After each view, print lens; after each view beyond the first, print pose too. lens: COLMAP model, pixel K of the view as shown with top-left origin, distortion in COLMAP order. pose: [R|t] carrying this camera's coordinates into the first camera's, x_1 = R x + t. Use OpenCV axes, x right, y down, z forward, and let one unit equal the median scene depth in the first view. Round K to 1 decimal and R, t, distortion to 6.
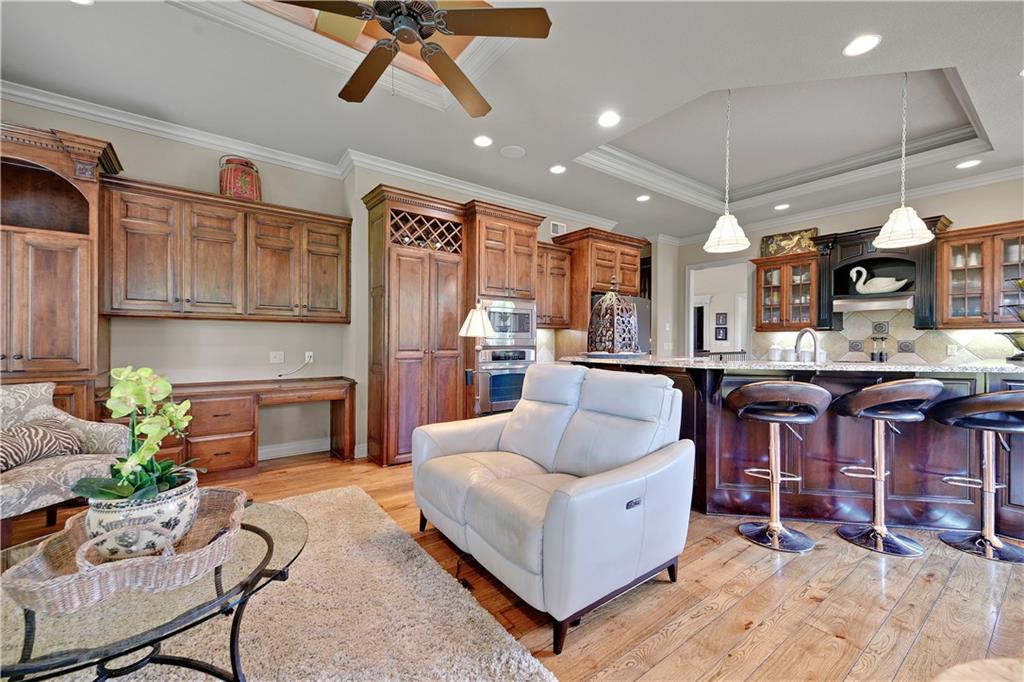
lens RADIAL K [[415.7, 0, 514.7], [0, 415.7, 338.2], [0, 0, 1]] dist [0.018353, -0.000049]
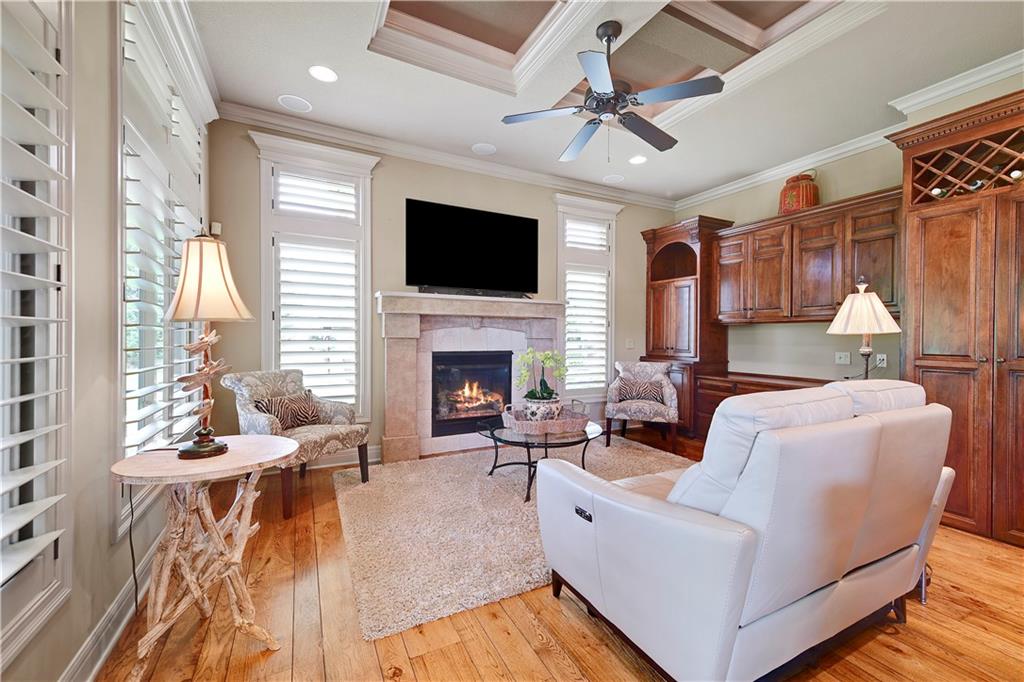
lens RADIAL K [[415.7, 0, 514.7], [0, 415.7, 338.2], [0, 0, 1]] dist [0.018353, -0.000049]
pose [[-0.166472, -0.003933, -0.986038, 0.572205], [-0.003736, 0.999987, -0.003358, 0.006427], [0.986039, 0.003125, -0.166484, 0.472933]]
